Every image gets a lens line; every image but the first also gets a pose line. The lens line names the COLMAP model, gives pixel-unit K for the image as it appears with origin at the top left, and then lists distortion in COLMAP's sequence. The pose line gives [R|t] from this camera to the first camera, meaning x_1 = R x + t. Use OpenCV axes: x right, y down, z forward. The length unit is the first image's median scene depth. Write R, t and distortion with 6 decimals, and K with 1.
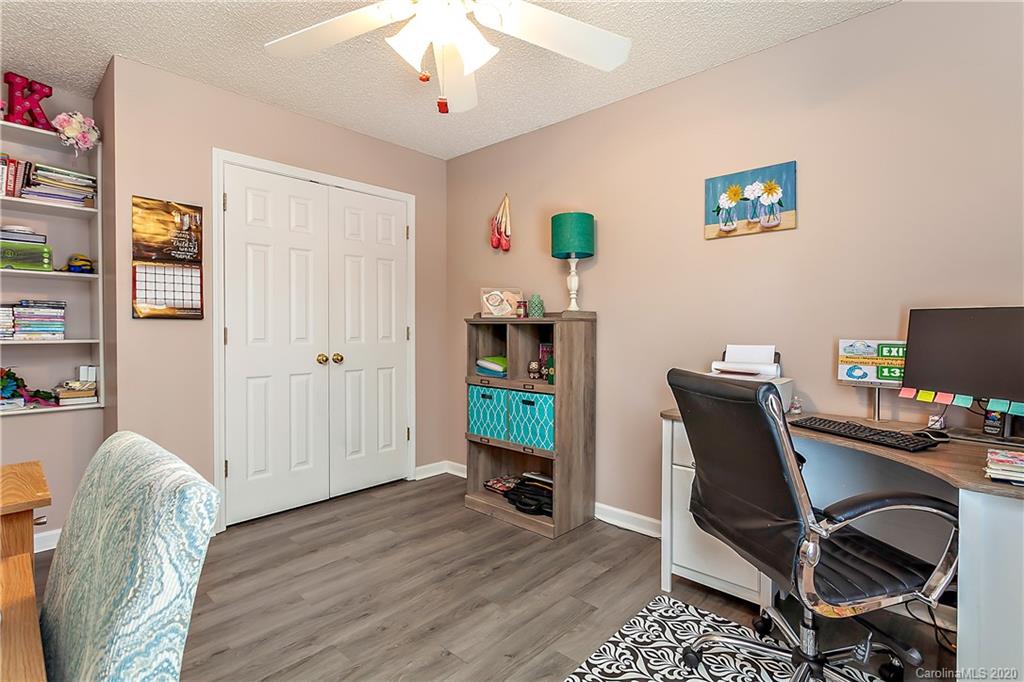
lens RADIAL K [[492.8, 0, 511.2], [0, 492.8, 337.0], [0, 0, 1]] dist [-0.003015, 0.000209]
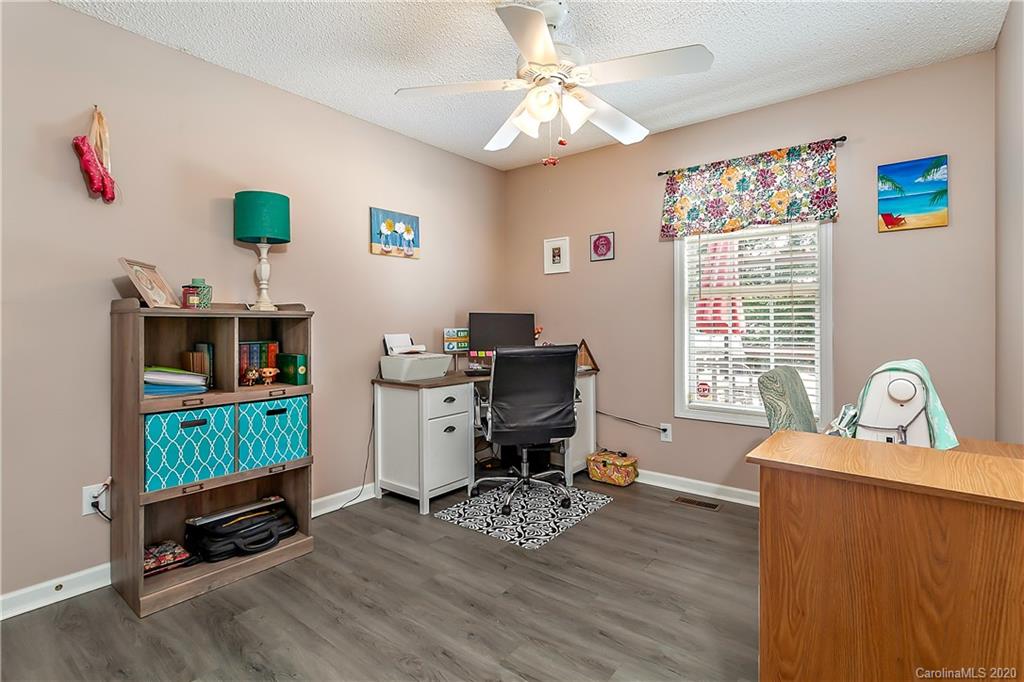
lens RADIAL K [[492.8, 0, 508.8], [0, 492.8, 321.7], [0, 0, 1]] dist [-0.003015, 0.000209]
pose [[-0.076207, -0.002341, 0.997089, -0.946554], [0.018276, 0.999826, 0.003744, -0.018069], [-0.996925, 0.018508, -0.076151, 0.764101]]
